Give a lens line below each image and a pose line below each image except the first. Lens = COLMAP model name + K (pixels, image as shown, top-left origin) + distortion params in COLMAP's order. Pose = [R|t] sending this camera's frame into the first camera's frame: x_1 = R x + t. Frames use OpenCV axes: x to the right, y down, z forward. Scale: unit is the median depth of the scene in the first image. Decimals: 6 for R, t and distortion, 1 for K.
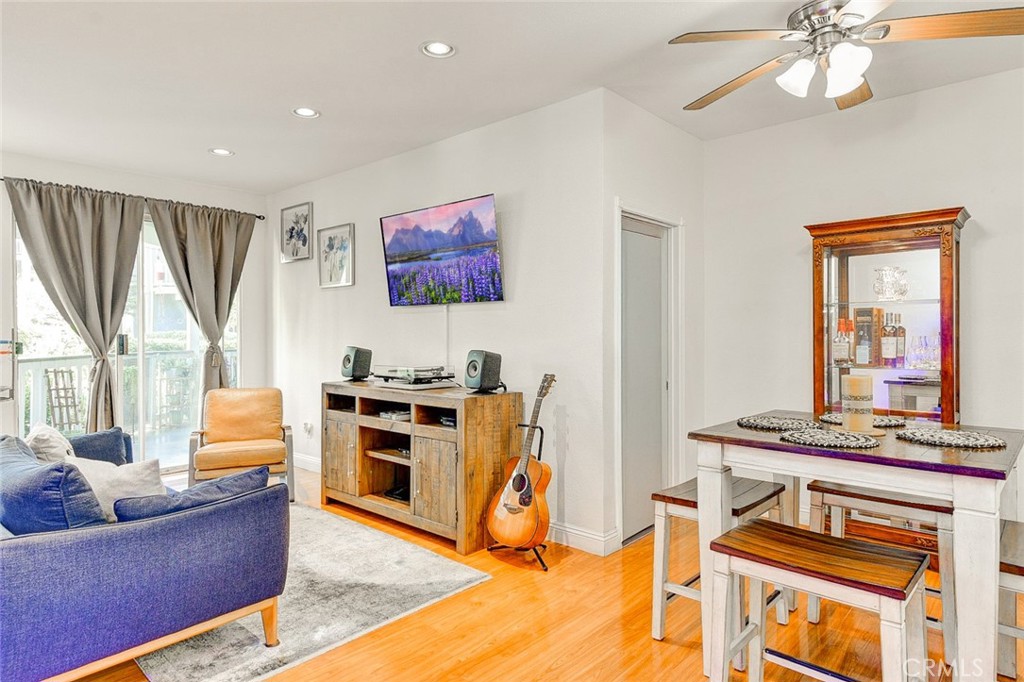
lens RADIAL K [[597.2, 0, 507.2], [0, 597.2, 336.9], [0, 0, 1]] dist [0.015233, 0.005209]
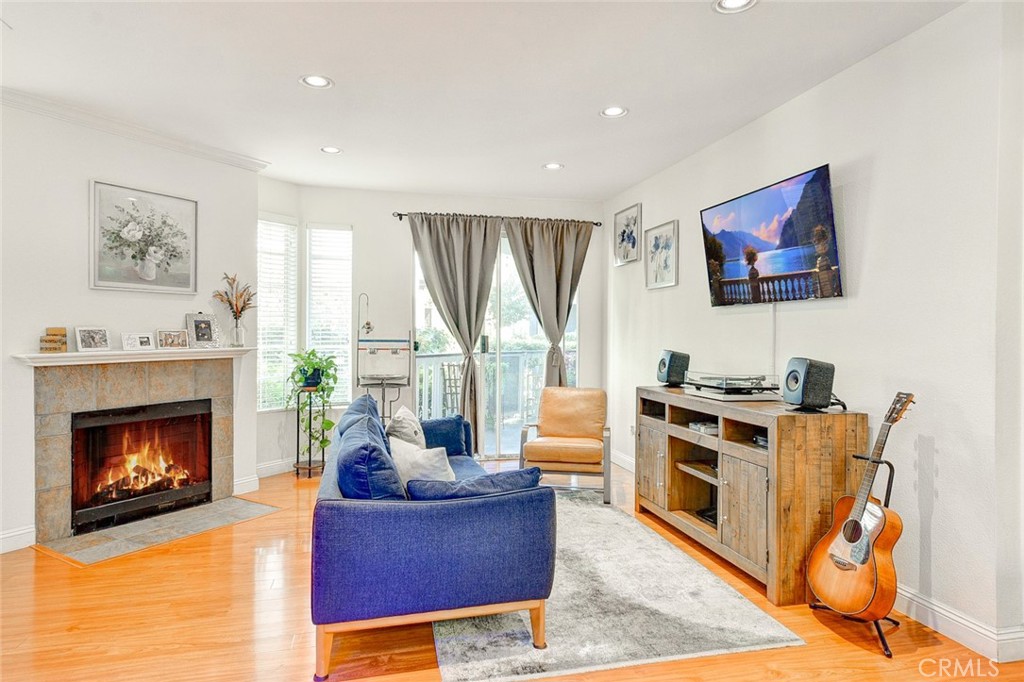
lens RADIAL K [[597.2, 0, 506.7], [0, 597.2, 338.0], [0, 0, 1]] dist [0.015233, 0.005209]
pose [[0.824776, 0.009594, -0.565378, 0.082025], [-0.011050, 0.999939, 0.000848, -0.001291], [0.565352, 0.005548, 0.824831, 0.094846]]
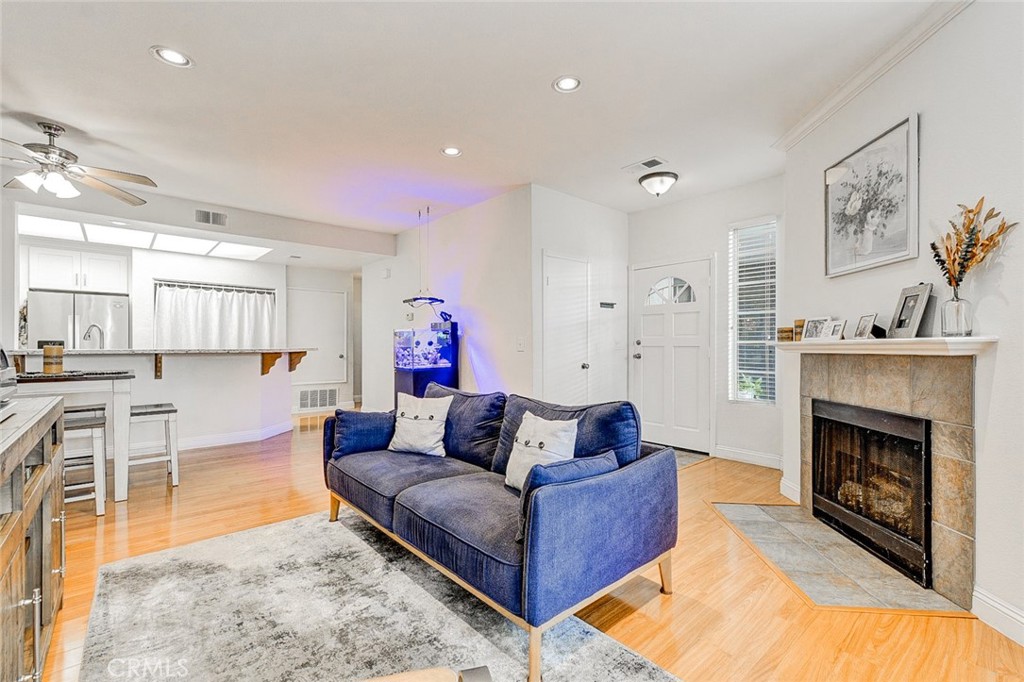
lens RADIAL K [[453.1, 0, 513.7], [0, 453.1, 339.8], [0, 0, 1]] dist [0.015937, -0.000713]
pose [[-0.993680, 0.002501, 0.112220, -0.646271], [0.002144, 0.999992, -0.003299, 0.029389], [-0.112228, -0.003038, -0.993678, 1.382551]]
